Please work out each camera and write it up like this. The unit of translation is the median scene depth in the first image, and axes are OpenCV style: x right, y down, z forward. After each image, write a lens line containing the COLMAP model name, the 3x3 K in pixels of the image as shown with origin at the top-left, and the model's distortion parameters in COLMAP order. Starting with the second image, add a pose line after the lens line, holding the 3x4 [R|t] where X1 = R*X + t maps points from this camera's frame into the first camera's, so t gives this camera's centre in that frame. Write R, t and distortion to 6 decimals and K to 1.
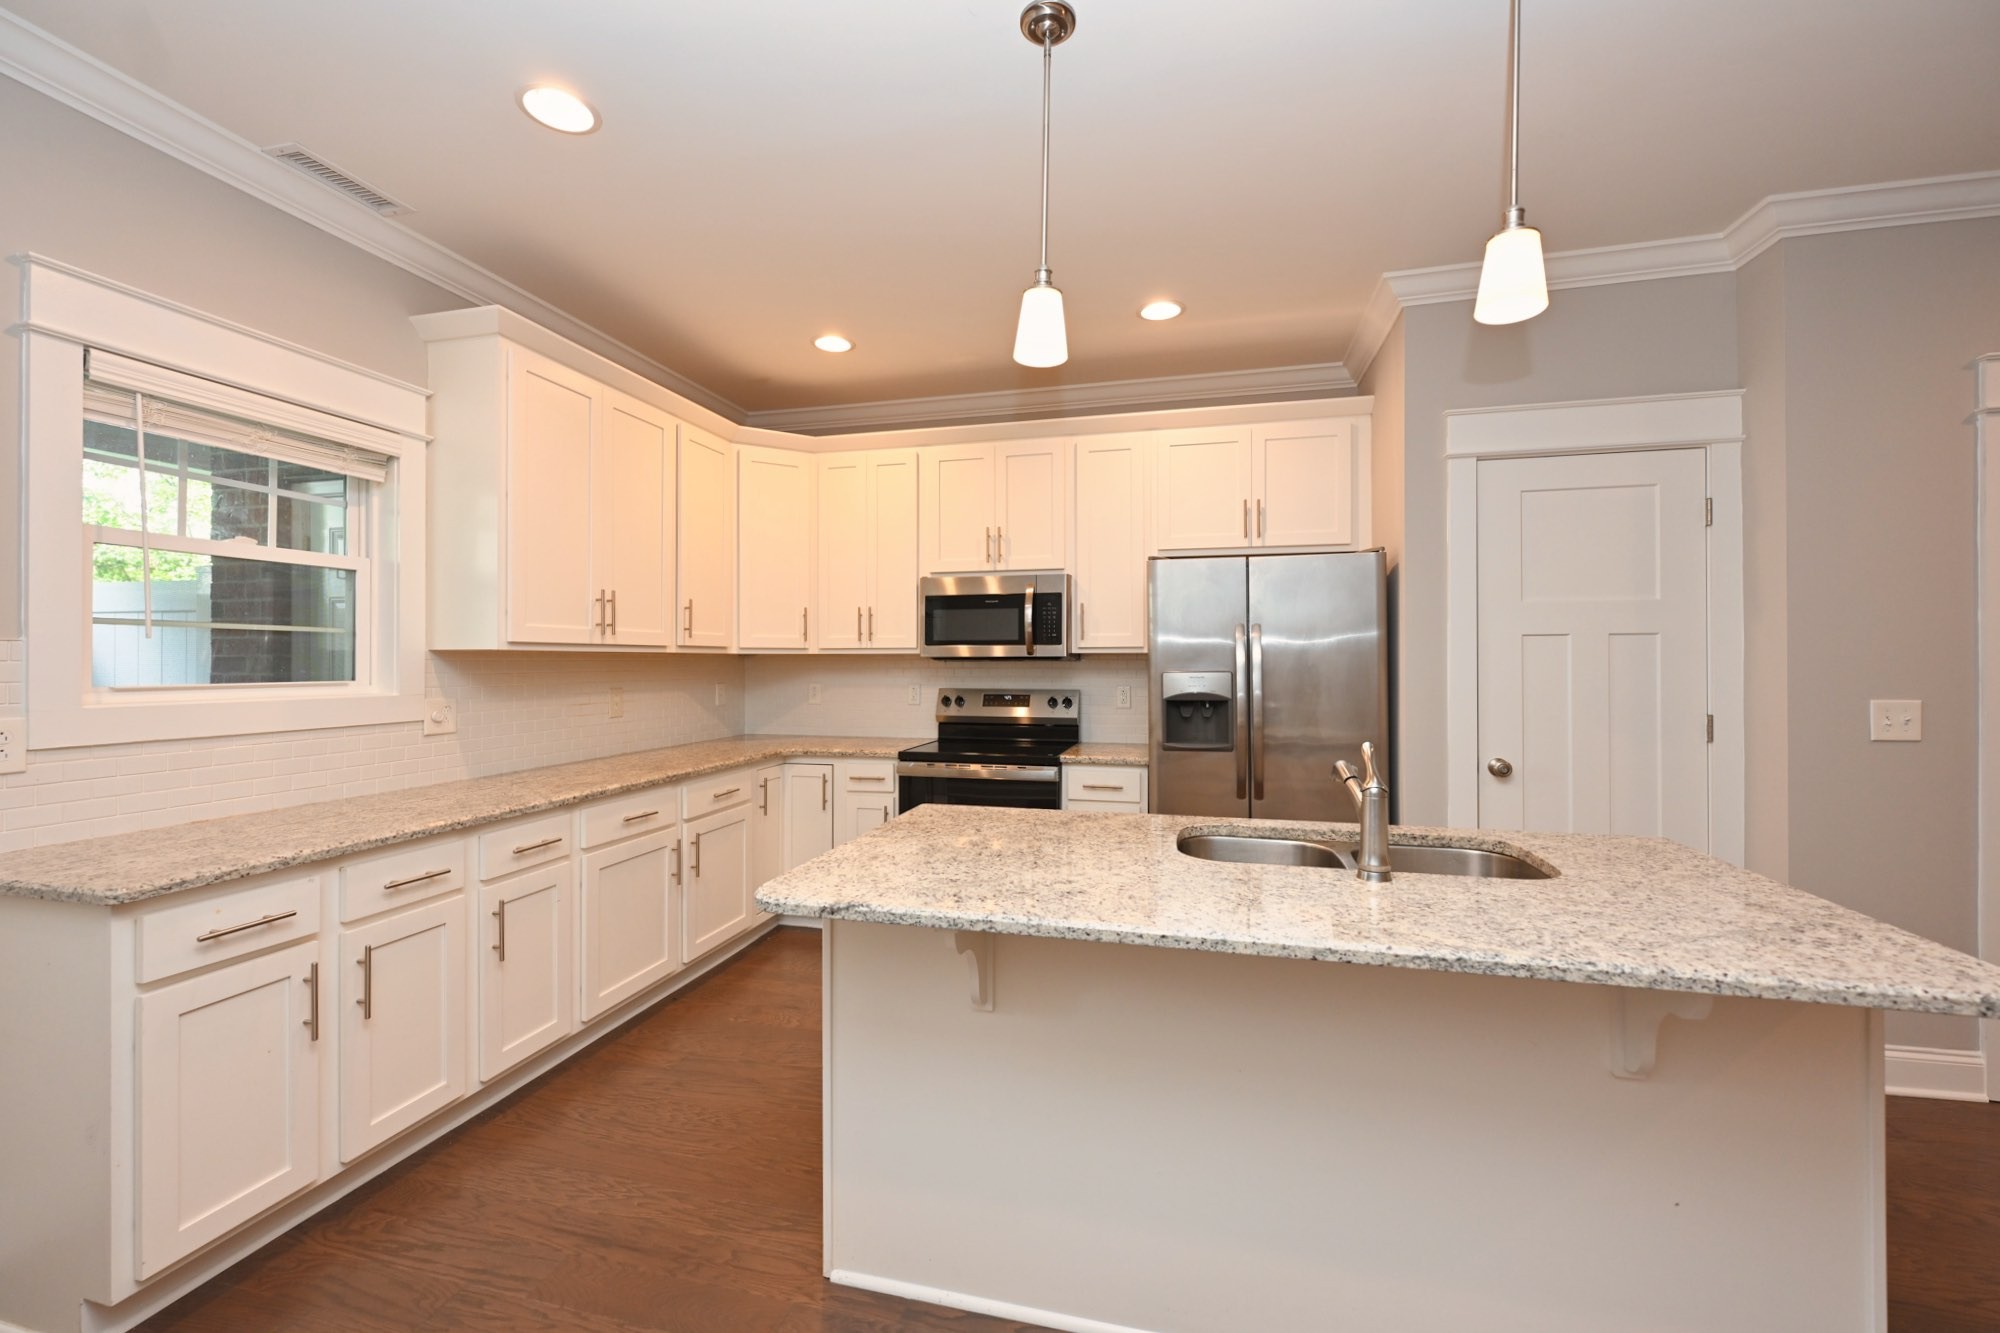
lens RADIAL K [[803.6, 0, 1001.0], [0, 803.6, 660.7], [0, 0, 1]] dist [0.001120, -0.000597]
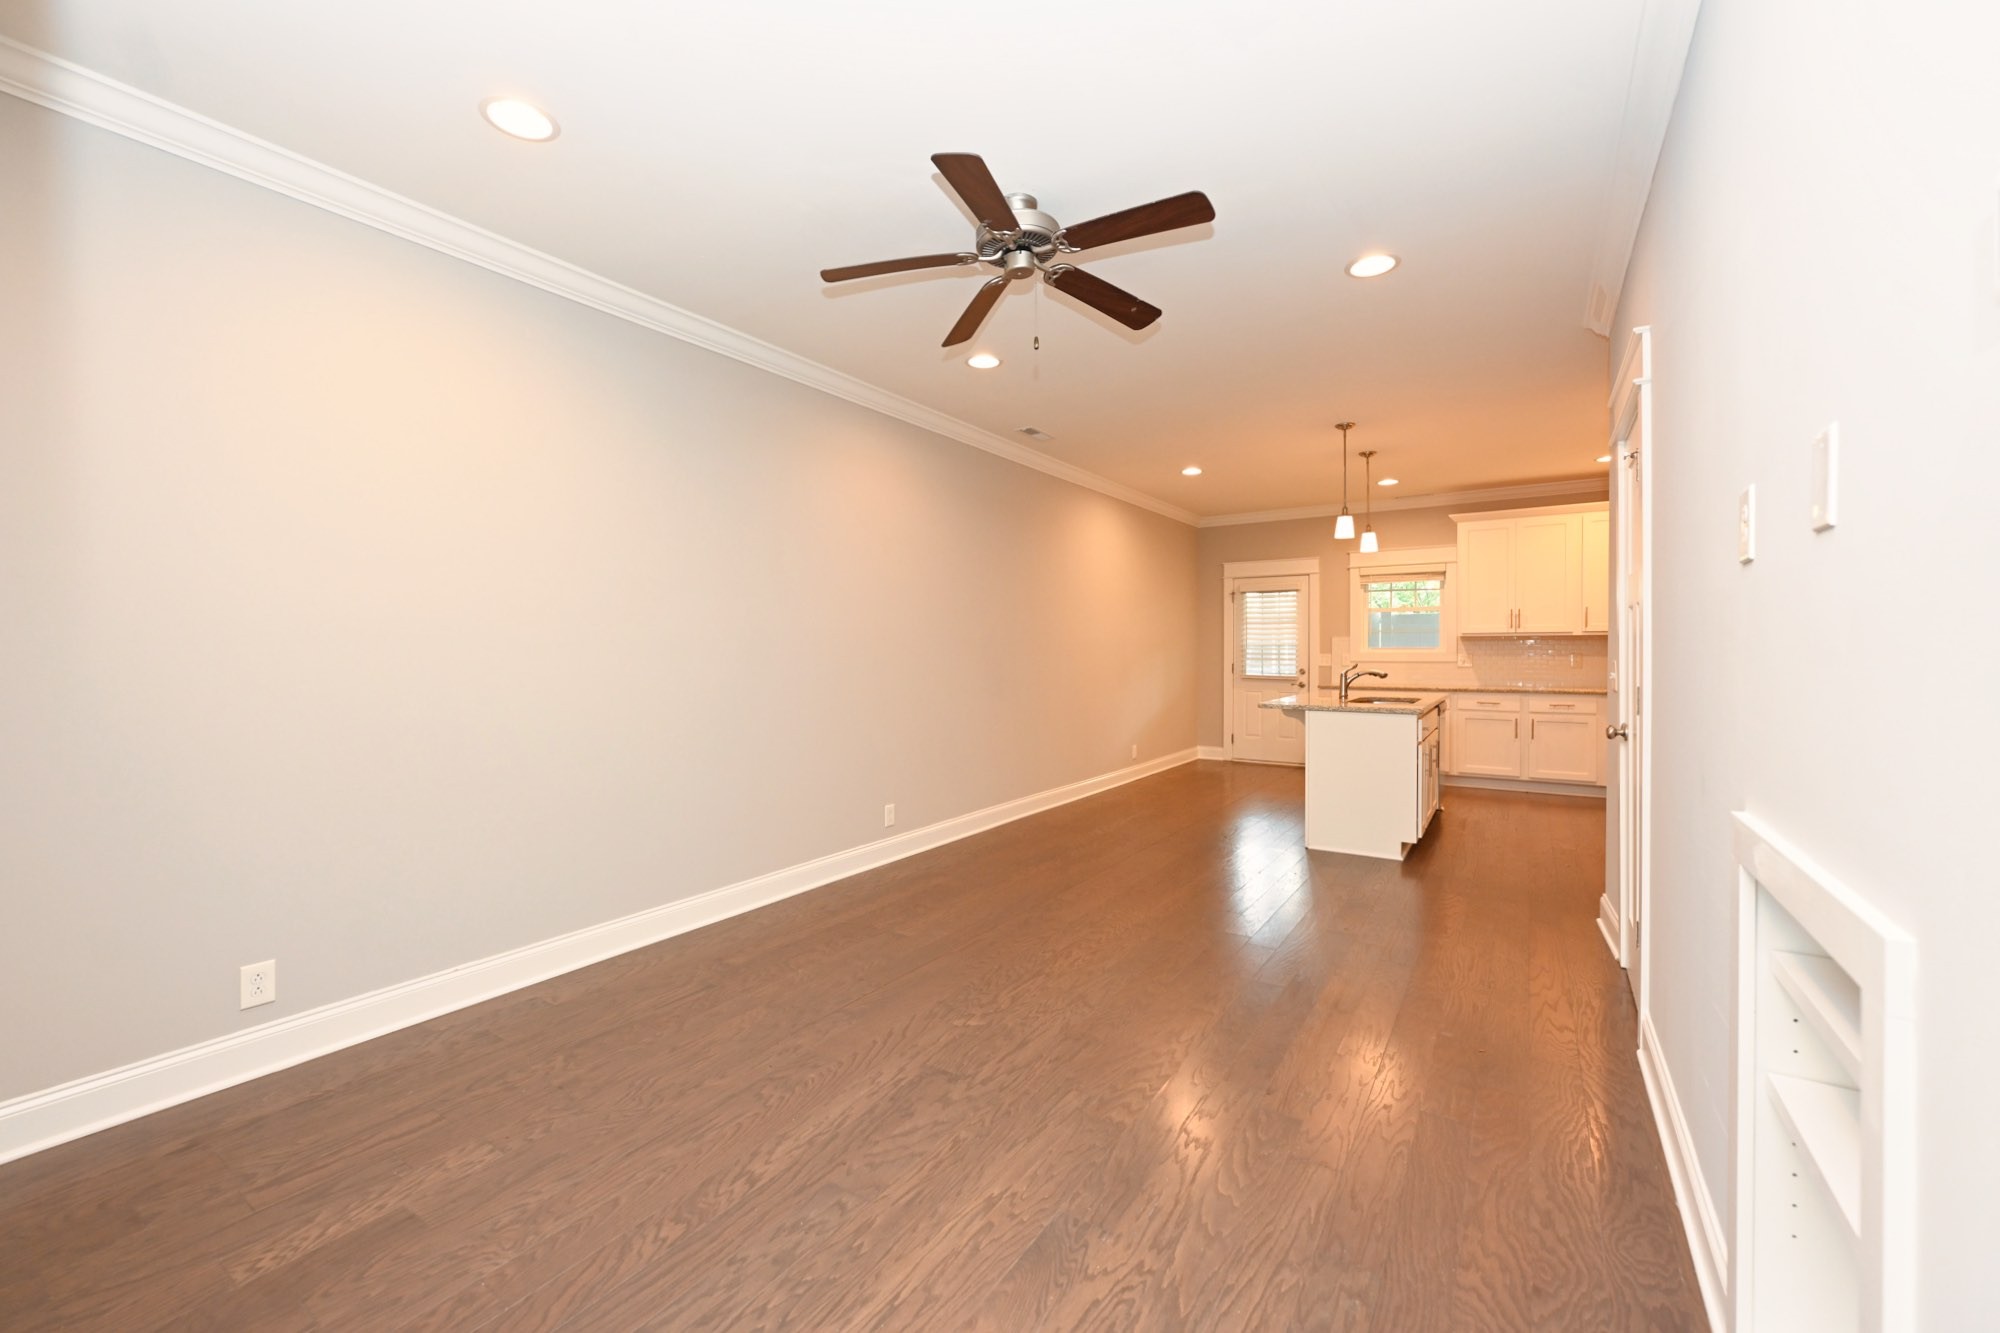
lens RADIAL K [[814.4, 0, 1003.9], [0, 814.4, 660.7], [0, 0, 1]] dist [0.000901, 0.000091]
pose [[-0.320497, 0.015150, -0.947128, 2.148620], [0.004819, 0.999885, 0.014363, 0.019531], [0.947237, 0.000039, -0.320534, 0.356580]]
